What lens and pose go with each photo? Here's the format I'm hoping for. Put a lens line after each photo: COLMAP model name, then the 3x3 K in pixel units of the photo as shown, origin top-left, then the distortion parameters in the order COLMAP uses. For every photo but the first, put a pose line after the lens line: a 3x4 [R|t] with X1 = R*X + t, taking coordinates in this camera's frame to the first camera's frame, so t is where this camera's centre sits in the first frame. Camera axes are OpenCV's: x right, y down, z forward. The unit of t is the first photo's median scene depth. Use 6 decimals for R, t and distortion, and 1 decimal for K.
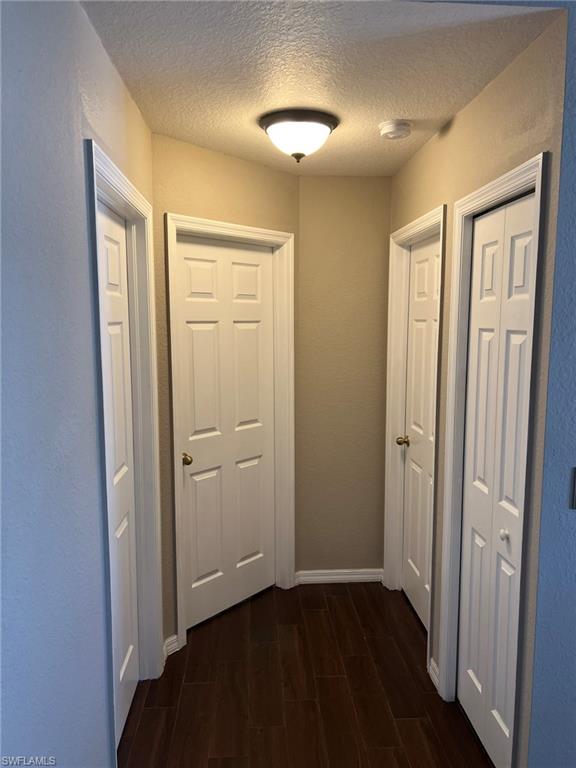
lens RADIAL K [[573.8, 0, 288.0], [0, 573.8, 384.0], [0, 0, 1]] dist [0.104219, -0.185090]
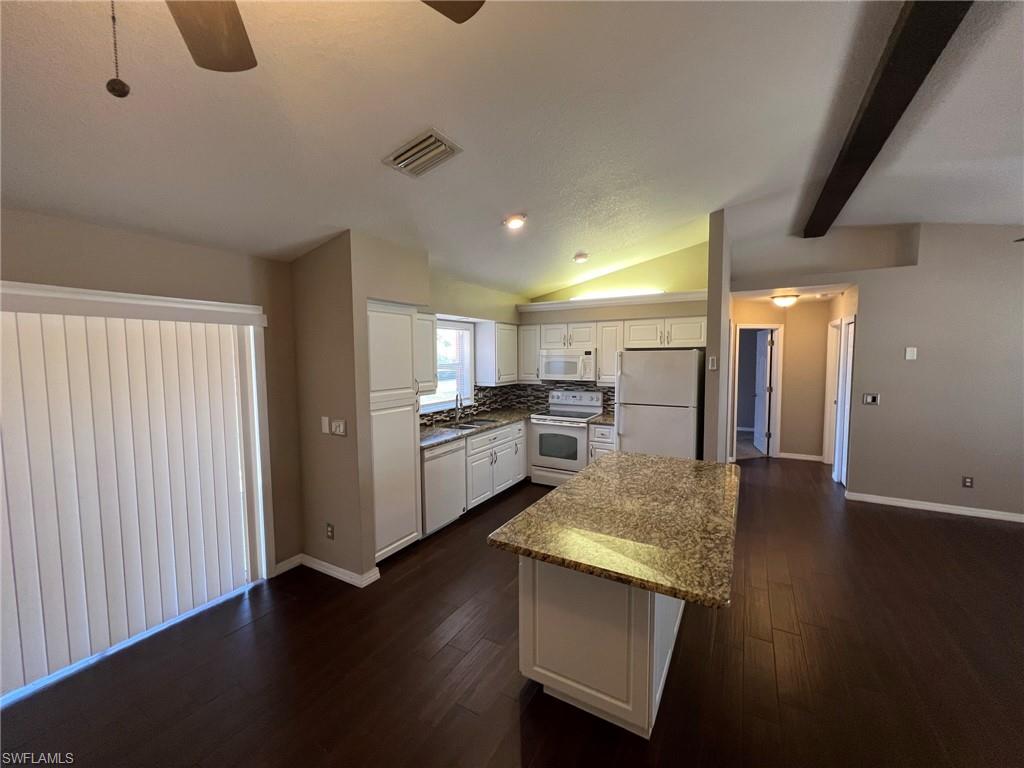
lens RADIAL K [[409.8, 0, 509.8], [0, 409.8, 383.6], [0, 0, 1]] dist [-0.000957, 0.000016]
pose [[0.826694, 0.031524, -0.561768, 0.047824], [-0.056435, 0.998040, -0.027045, 0.192261], [0.559814, 0.054061, 0.826853, -1.742589]]
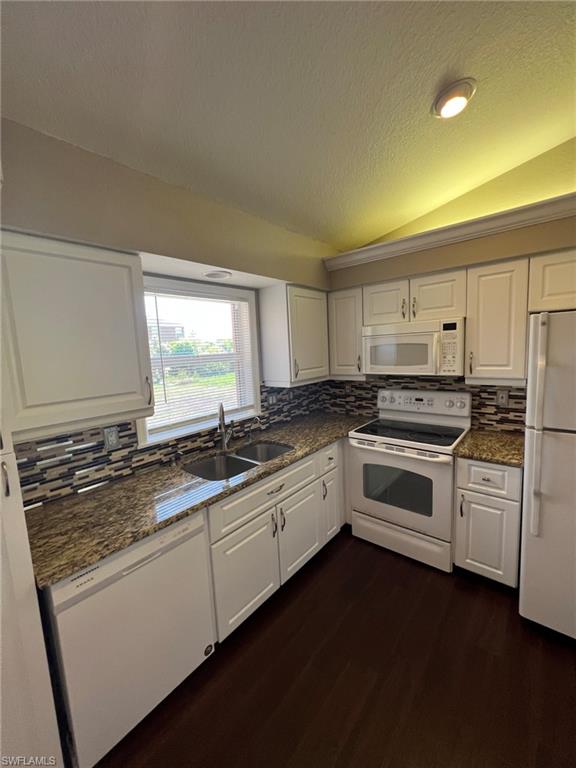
lens RADIAL K [[307.4, 0, 288.4], [0, 307.4, 382.7], [0, 0, 1]] dist [-0.000957, 0.000016]
pose [[0.719228, 0.044079, -0.693375, -0.505918], [-0.031481, 0.999028, 0.030856, 0.106742], [0.694061, -0.000364, 0.719916, -0.771101]]
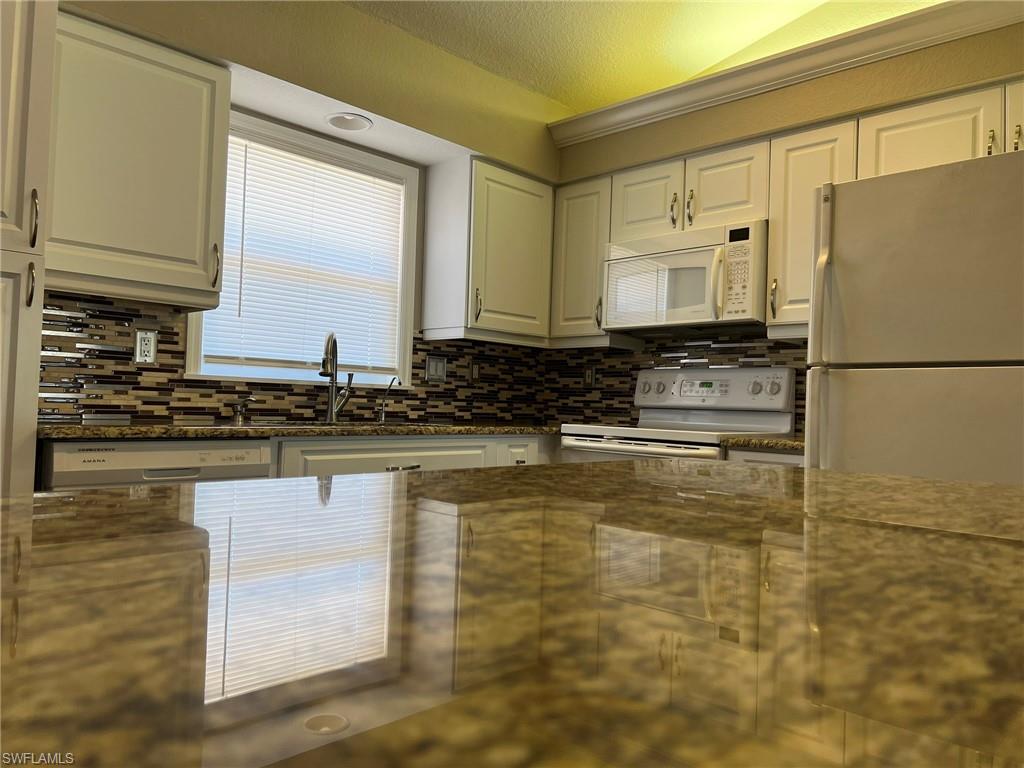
lens RADIAL K [[765.0, 0, 510.8], [0, 765.0, 385.5], [0, 0, 1]] dist [0.104219, -0.185090]
pose [[0.671600, -0.000528, -0.740914, -0.112096], [-0.117156, 0.987343, -0.106899, 0.376621], [0.731593, 0.158596, 0.663038, -0.889635]]
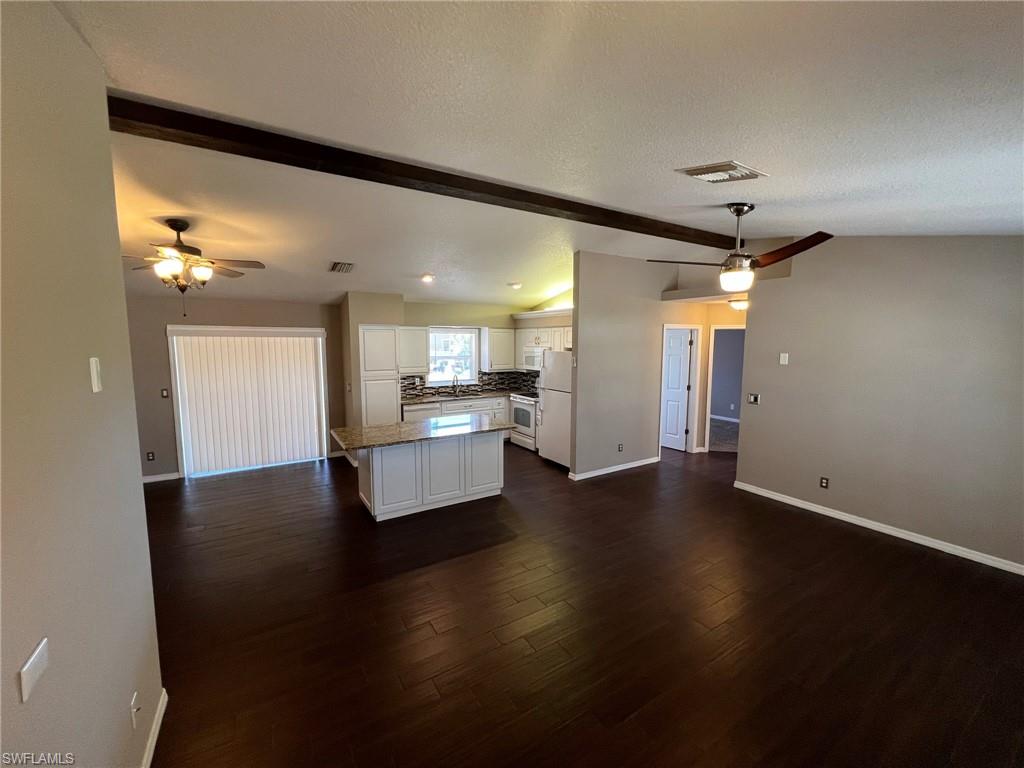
lens RADIAL K [[409.8, 0, 509.8], [0, 409.8, 383.6], [0, 0, 1]] dist [-0.000957, 0.000016]
pose [[0.465724, 0.091697, -0.880166, 1.562486], [-0.104122, 0.993386, 0.048398, 0.074080], [0.878783, 0.069105, 0.472192, -1.337487]]
